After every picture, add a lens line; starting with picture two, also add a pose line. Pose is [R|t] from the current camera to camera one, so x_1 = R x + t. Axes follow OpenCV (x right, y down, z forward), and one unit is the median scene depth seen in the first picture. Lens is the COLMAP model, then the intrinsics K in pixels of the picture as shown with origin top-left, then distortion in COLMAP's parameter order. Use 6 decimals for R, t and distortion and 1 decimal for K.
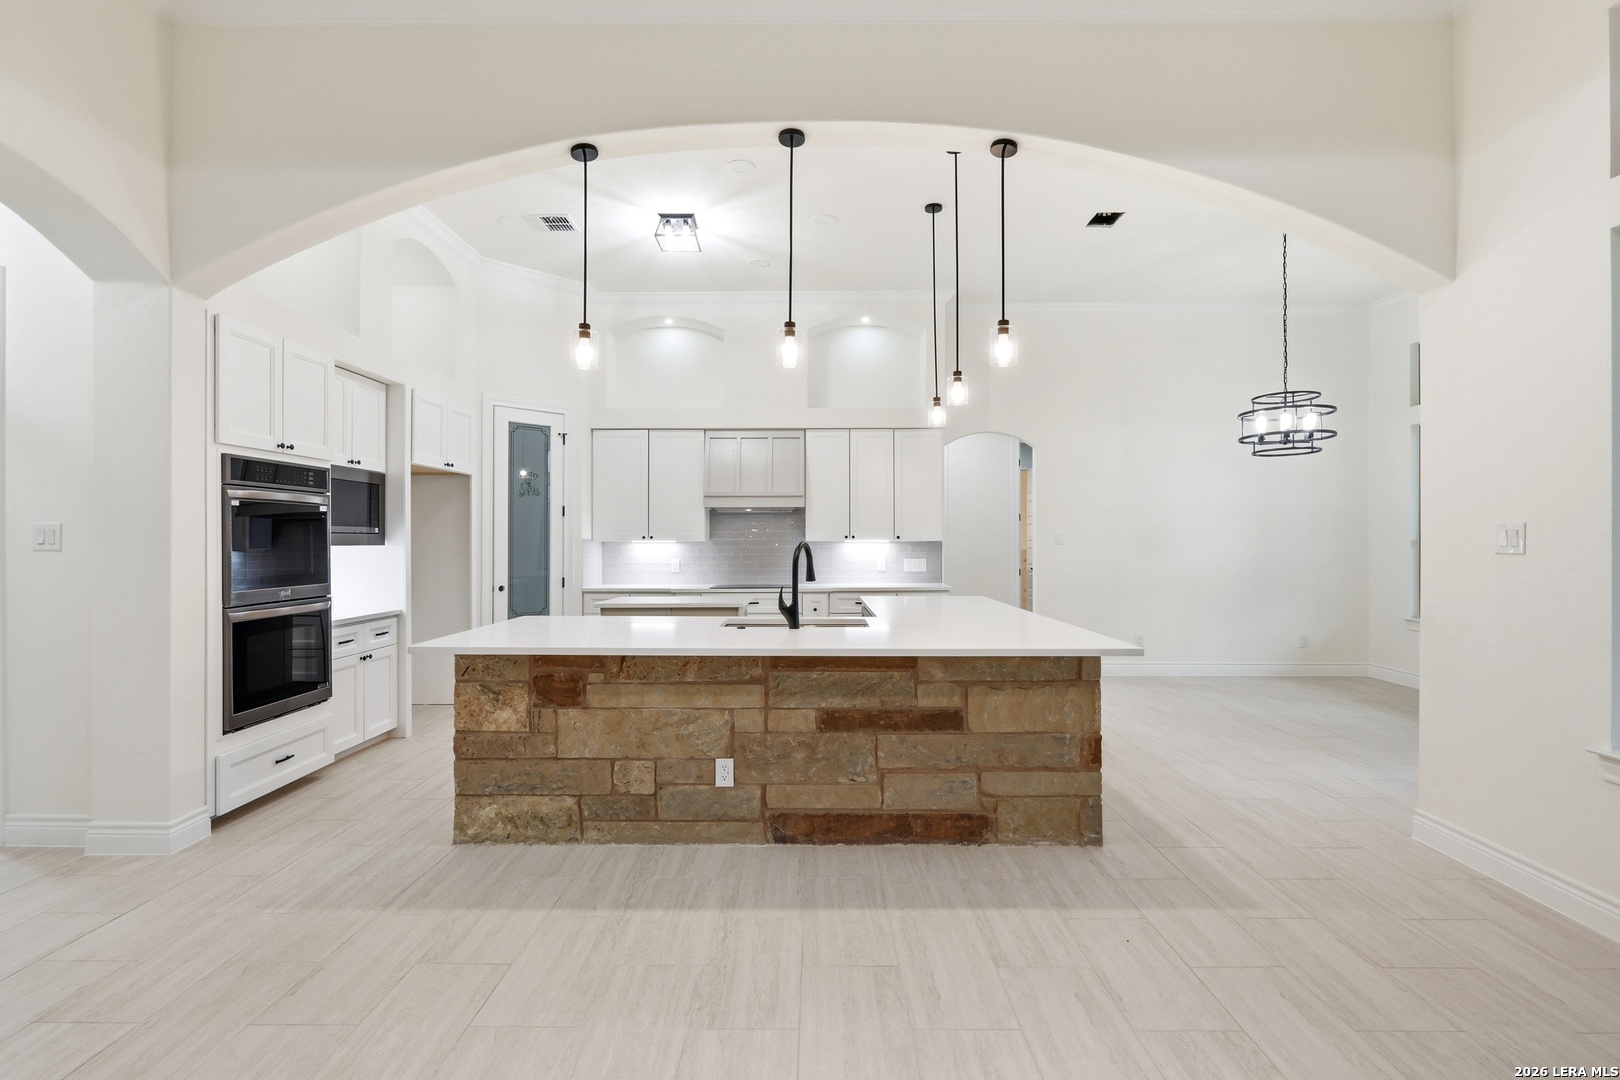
lens RADIAL K [[750.8, 0, 810.0], [0, 750.8, 540.0], [0, 0, 1]] dist [-0.003916, -0.000729]
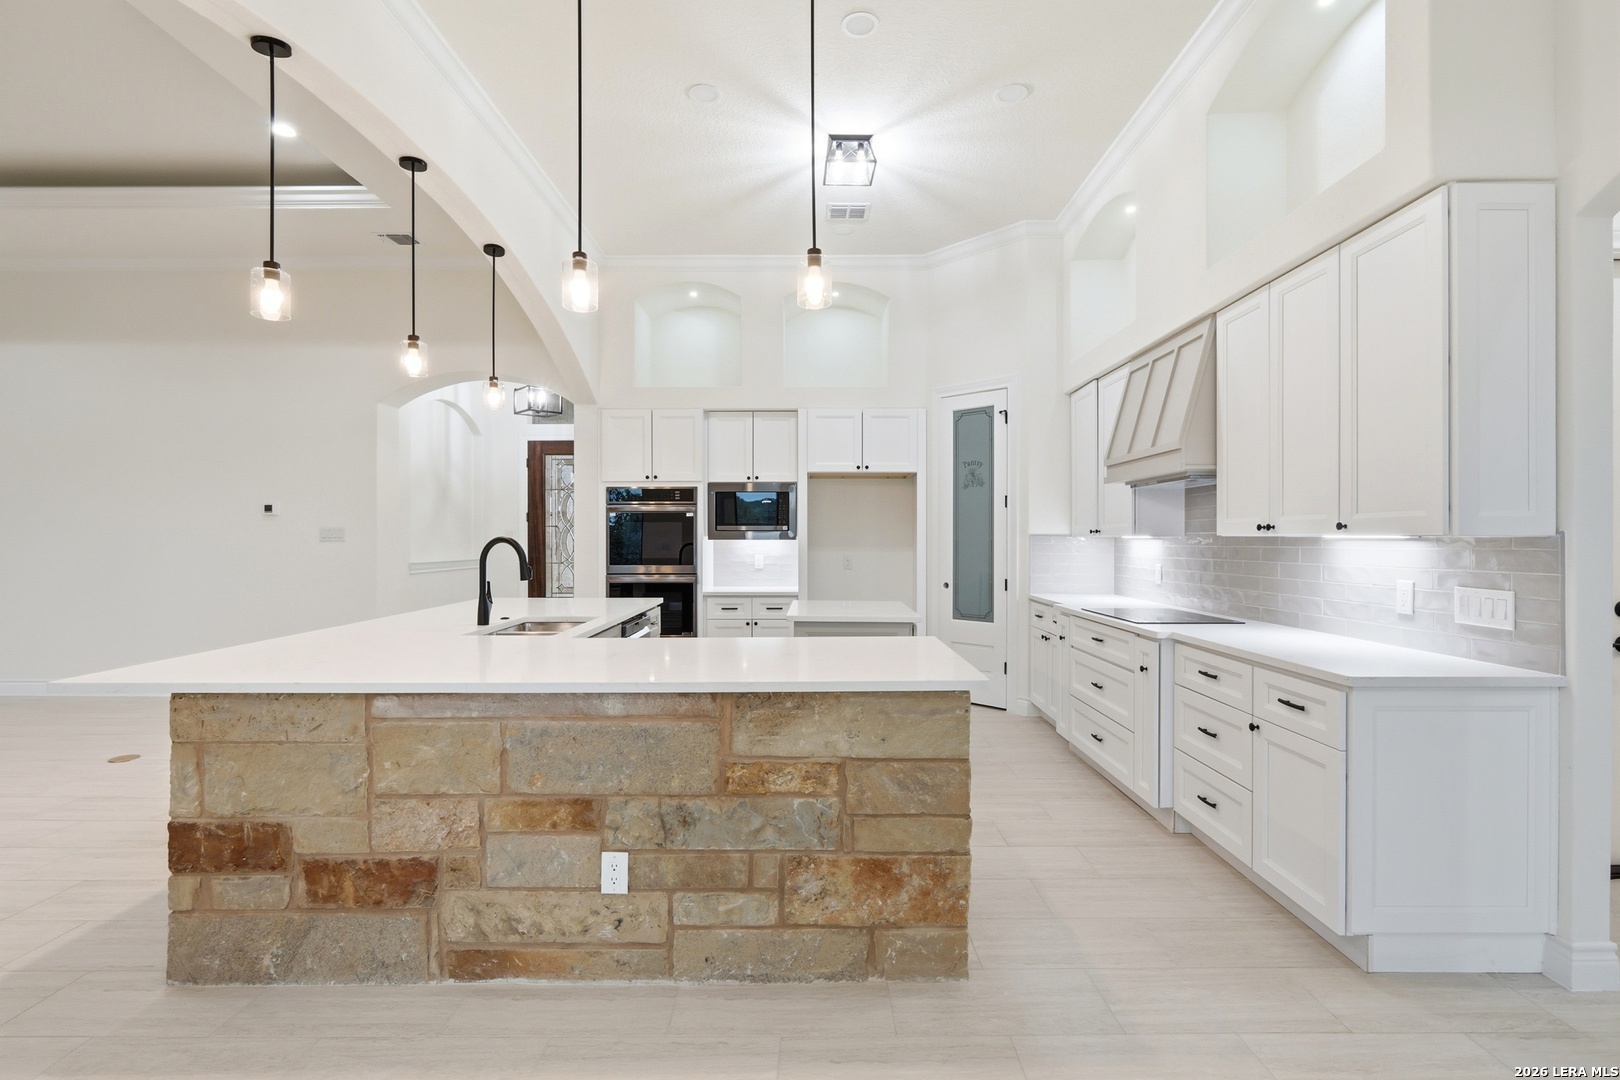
lens RADIAL K [[750.8, 0, 810.0], [0, 750.8, 540.0], [0, 0, 1]] dist [-0.003916, -0.000729]
pose [[-0.001941, 0.004458, -0.999988, 1.073360], [0.000773, 0.999990, 0.004456, 0.002702], [0.999998, -0.000764, -0.001944, 1.594292]]
